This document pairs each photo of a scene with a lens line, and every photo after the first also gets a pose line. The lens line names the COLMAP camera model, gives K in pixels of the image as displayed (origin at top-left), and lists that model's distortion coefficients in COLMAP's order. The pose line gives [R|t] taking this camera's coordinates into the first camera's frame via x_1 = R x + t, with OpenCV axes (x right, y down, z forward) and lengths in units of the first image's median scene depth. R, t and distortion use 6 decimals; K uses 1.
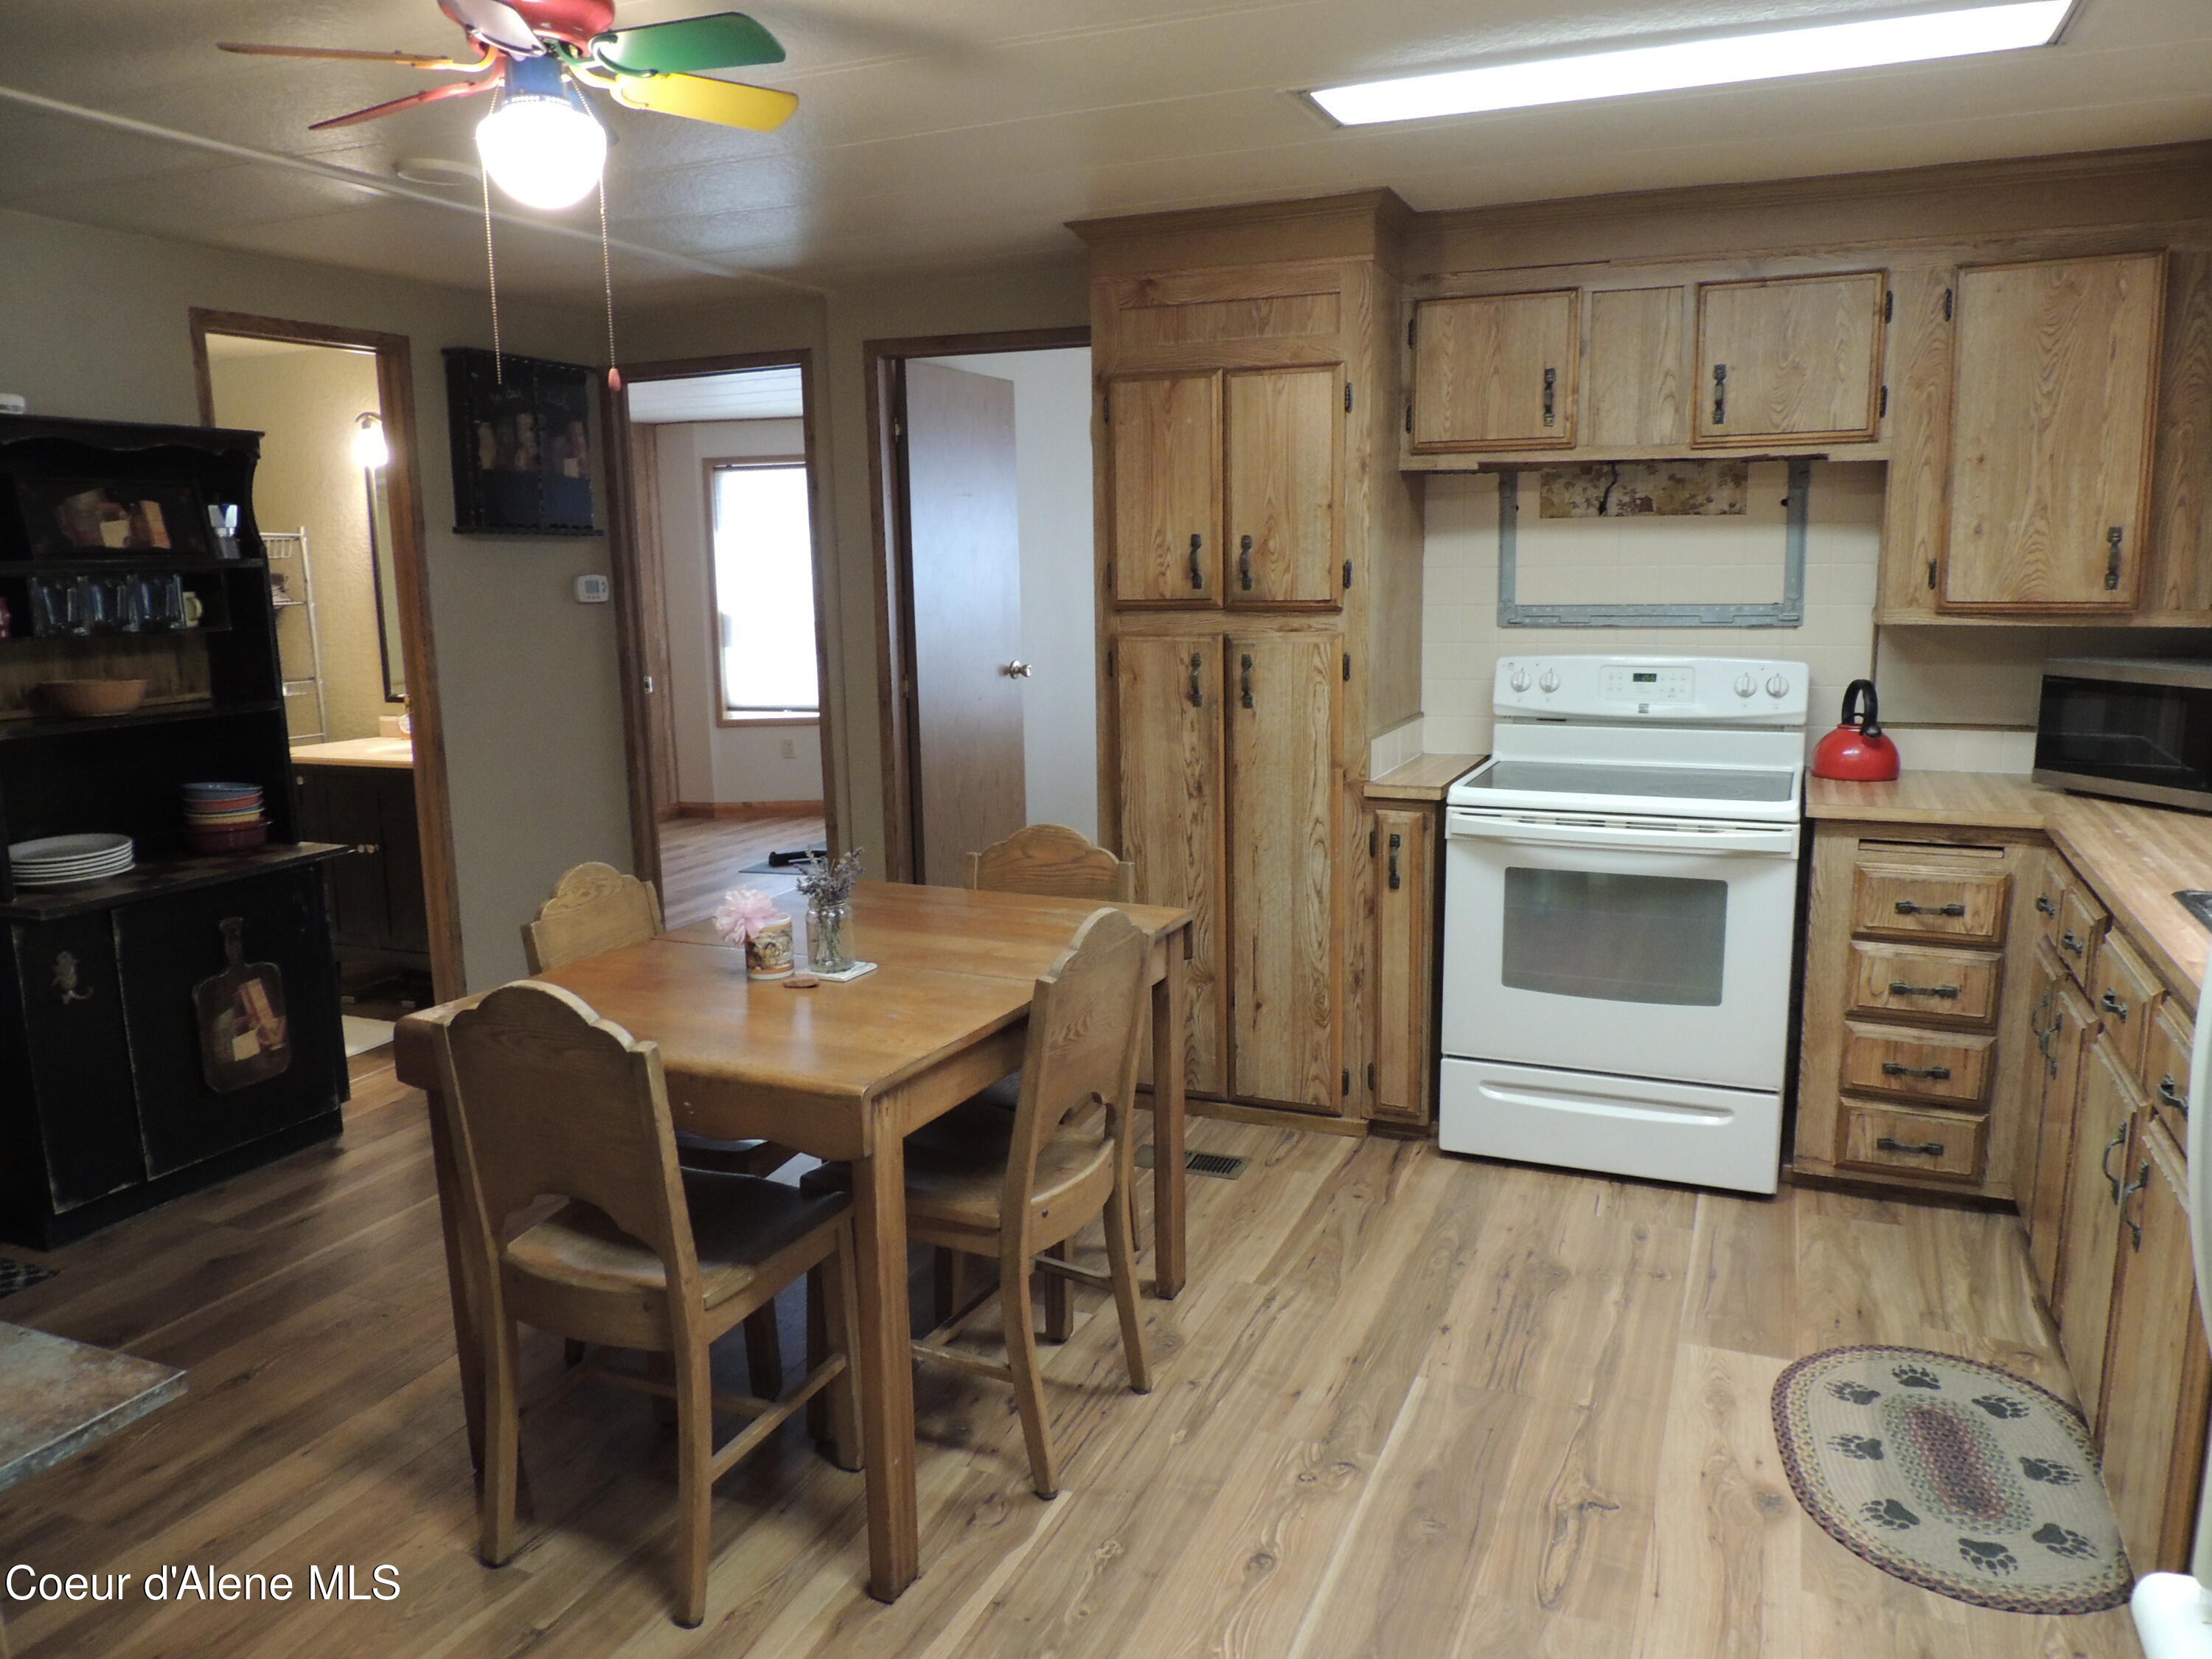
lens RADIAL K [[1570.7, 0, 1112.5], [0, 1570.7, 823.3], [0, 0, 1]] dist [-0.018357, -0.000203]
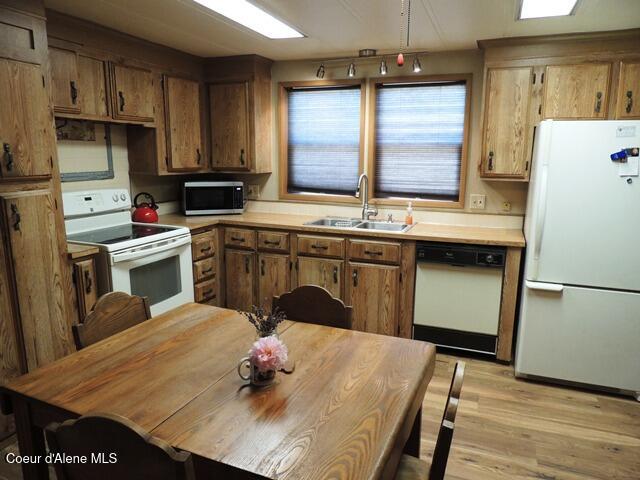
lens RADIAL K [[454.4, 0, 321.8], [0, 454.4, 240.7], [0, 0, 1]] dist [-0.018357, -0.000203]
pose [[-0.026543, -0.176072, 0.984019, -0.496919], [0.157479, 0.971338, 0.178051, -0.102722], [-0.987166, 0.159688, 0.001945, 0.627241]]
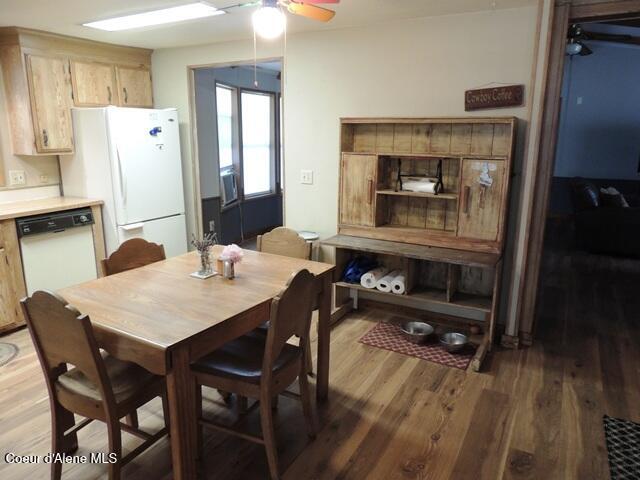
lens RADIAL K [[454.4, 0, 319.8], [0, 454.4, 241.2], [0, 0, 1]] dist [-0.018357, -0.000203]
pose [[-0.994341, -0.009676, 0.105794, -0.177969], [0.032007, 0.922285, 0.385182, -0.279375], [-0.101299, 0.386388, -0.916756, 1.718122]]
